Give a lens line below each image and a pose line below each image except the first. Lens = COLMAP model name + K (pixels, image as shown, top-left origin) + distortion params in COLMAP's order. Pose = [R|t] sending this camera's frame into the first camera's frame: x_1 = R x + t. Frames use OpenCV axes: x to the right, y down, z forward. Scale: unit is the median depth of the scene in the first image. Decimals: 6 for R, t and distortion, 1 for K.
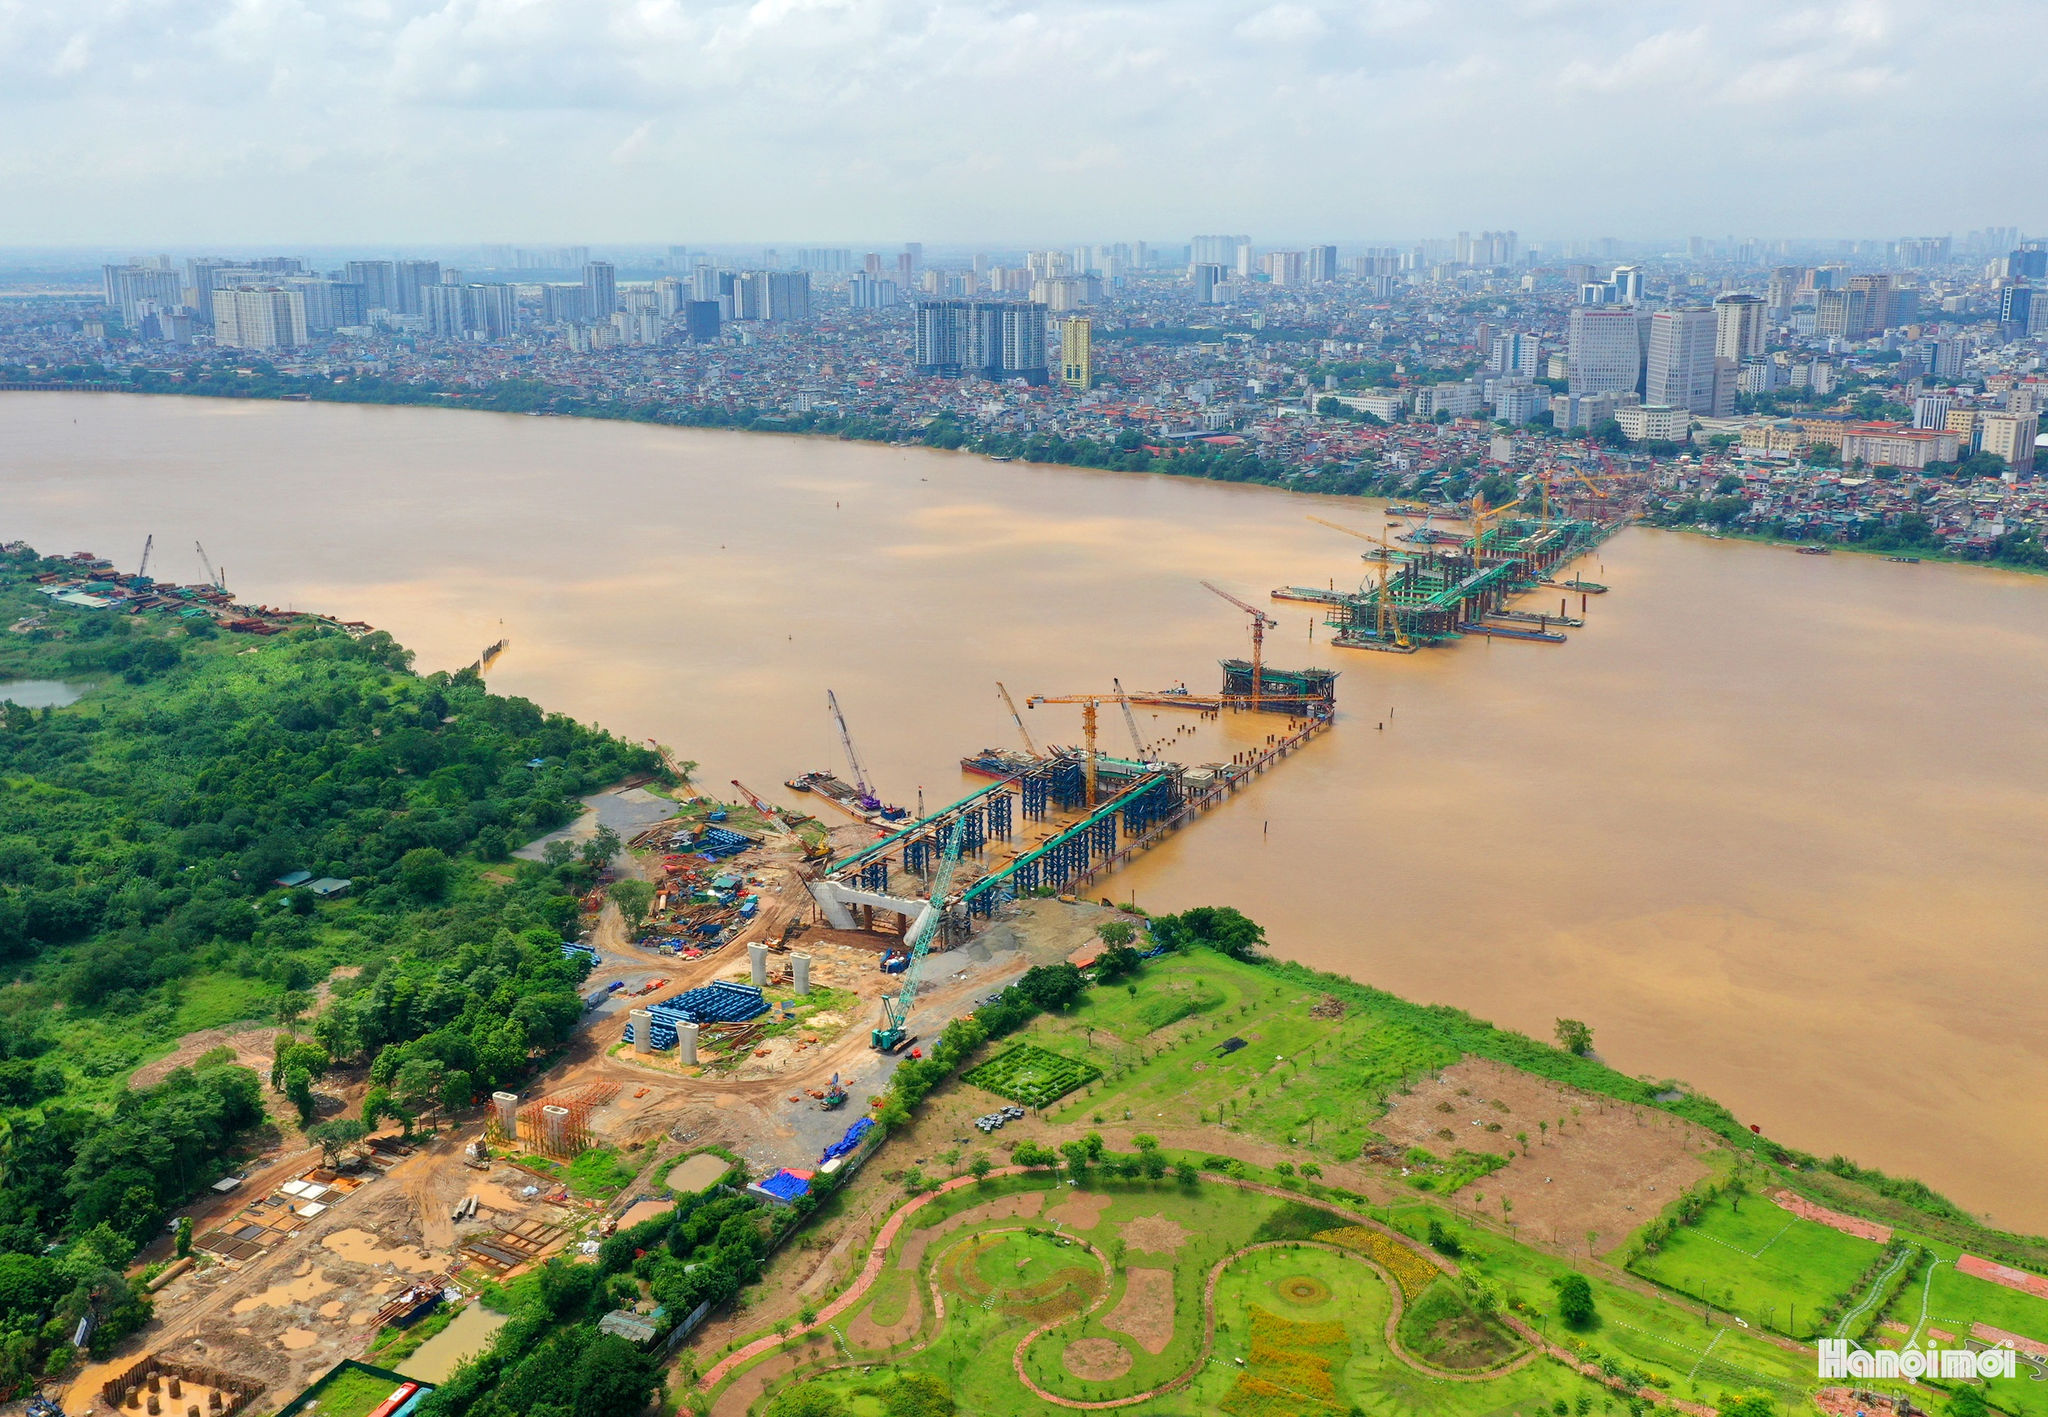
lens RADIAL K [[1810.2, 0, 1024.0], [0, 1810.2, 708.5], [0, 0, 1]] dist [0.010108, 0.011380]
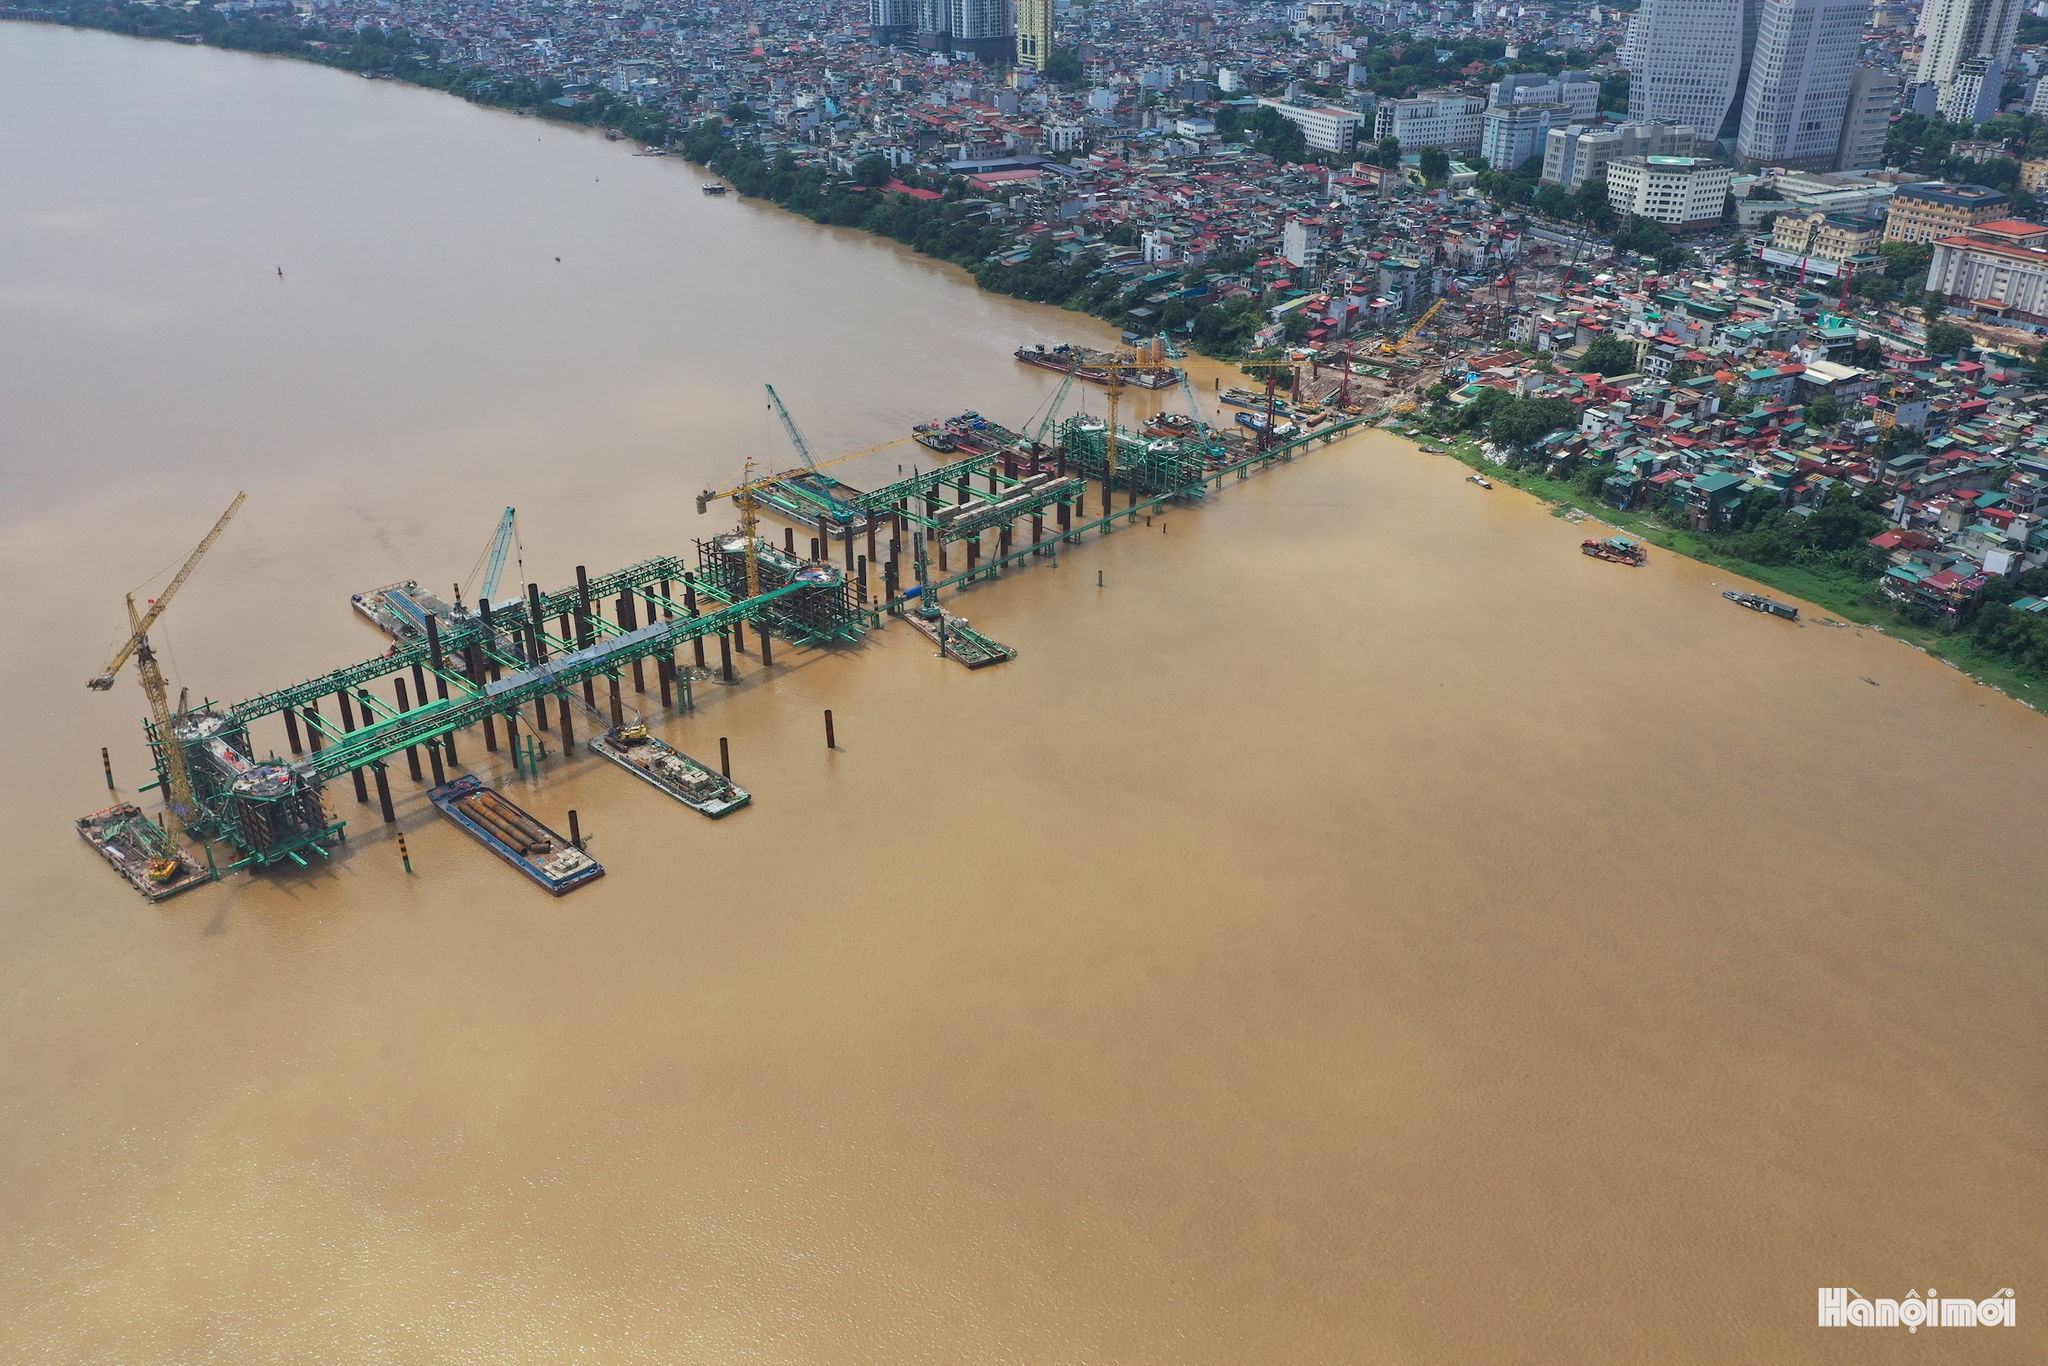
lens RADIAL K [[1628.9, 0, 1034.7], [0, 1628.9, 673.4], [0, 0, 1]] dist [0.008819, 0.009754]
pose [[0.971139, 0.116021, -0.208394, 0.304211], [-0.069747, 0.973666, 0.217049, -0.113146], [0.228088, -0.196250, 0.953657, 0.424125]]
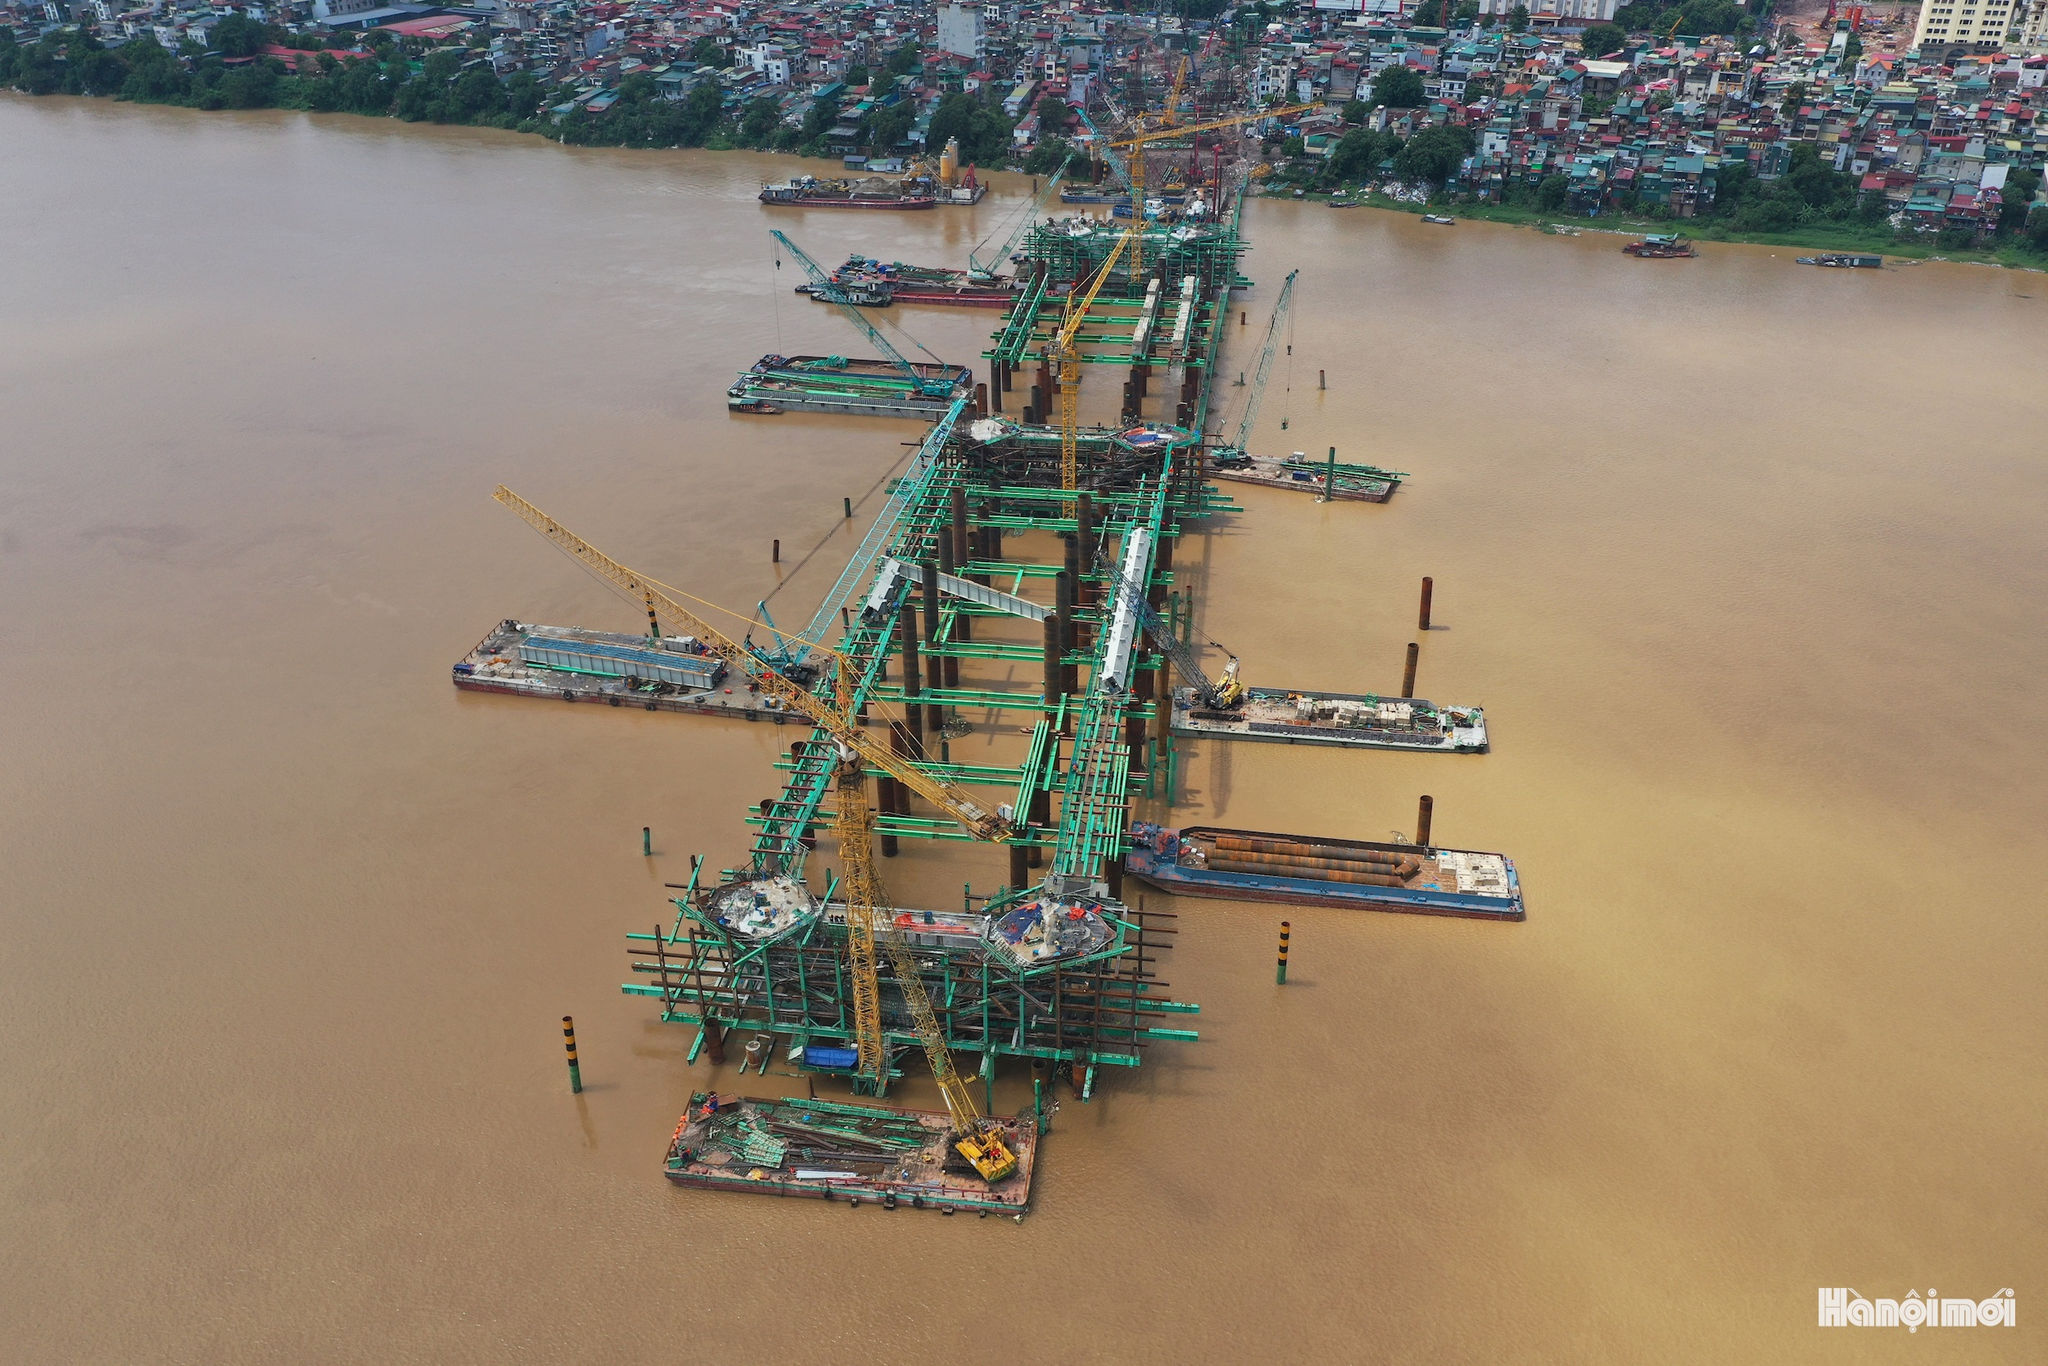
lens RADIAL K [[1628.9, 0, 1034.7], [0, 1628.9, 673.4], [0, 0, 1]] dist [0.008819, 0.009754]
pose [[0.931771, -0.185036, 0.312354, 0.101230], [0.097006, 0.955979, 0.276937, -0.092516], [-0.349847, -0.227742, 0.908703, 0.514575]]
